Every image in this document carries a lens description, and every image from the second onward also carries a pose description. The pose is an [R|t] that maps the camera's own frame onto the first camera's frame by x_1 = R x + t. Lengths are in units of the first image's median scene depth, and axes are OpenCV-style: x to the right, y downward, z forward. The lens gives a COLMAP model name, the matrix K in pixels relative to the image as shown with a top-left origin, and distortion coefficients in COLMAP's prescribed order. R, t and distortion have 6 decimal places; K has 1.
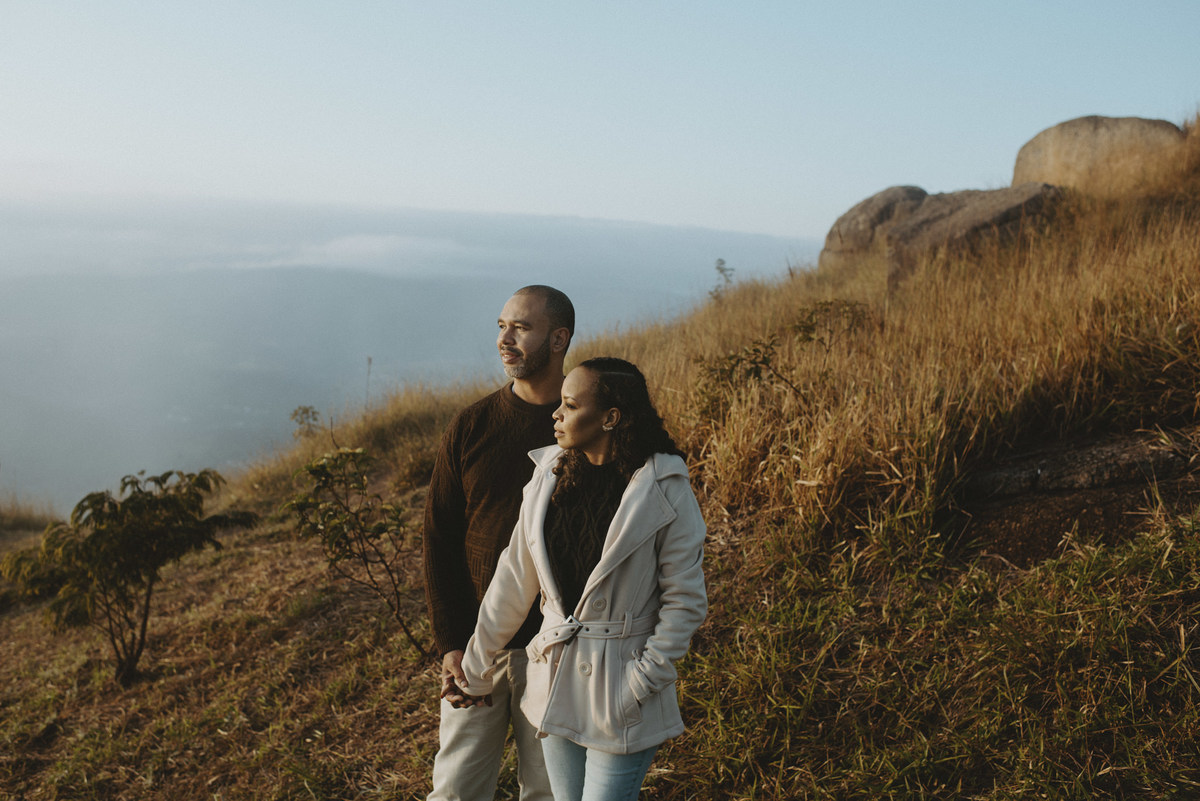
lens RADIAL K [[1158.5, 0, 600.7], [0, 1158.5, 347.6], [0, 0, 1]] dist [-0.057673, 0.019728]
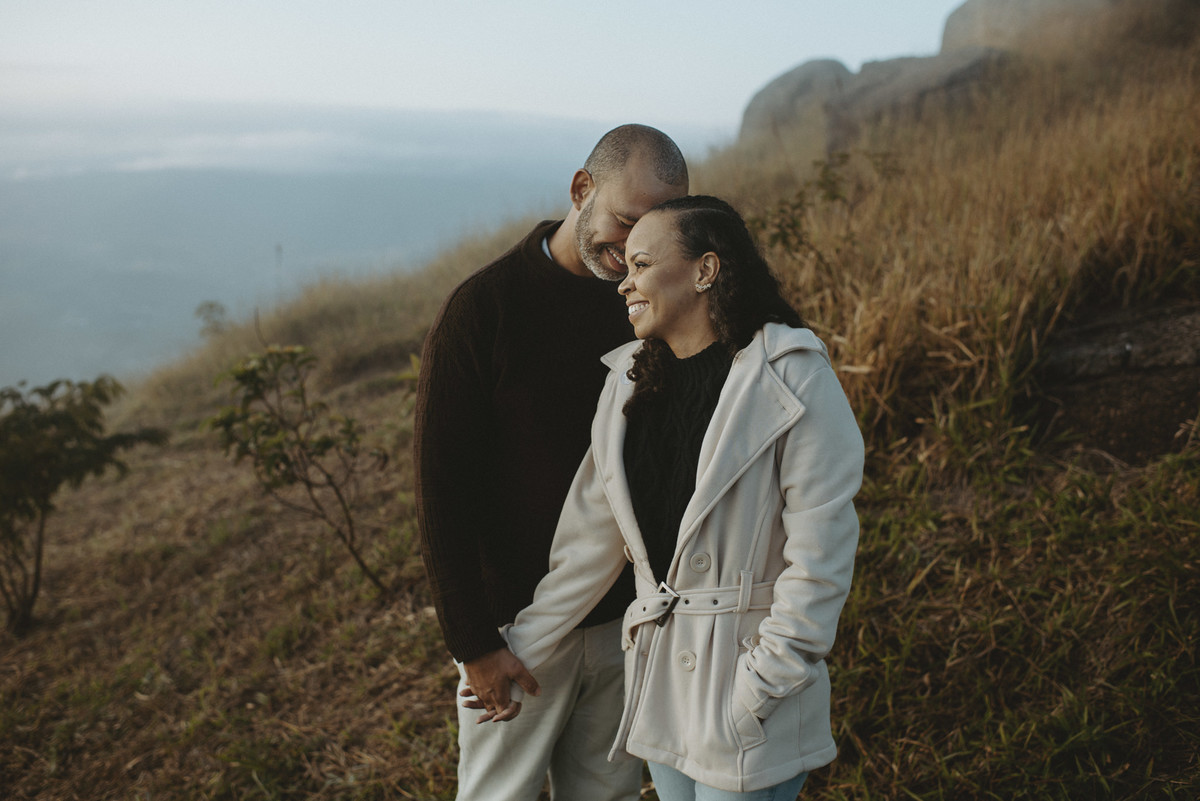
lens RADIAL K [[1158.5, 0, 600.7], [0, 1158.5, 347.6], [0, 0, 1]] dist [-0.057673, 0.019728]
pose [[0.996386, -0.033148, 0.078212, -0.059537], [0.025373, 0.994825, 0.098380, 0.015595], [-0.081068, -0.096040, 0.992071, 0.189470]]
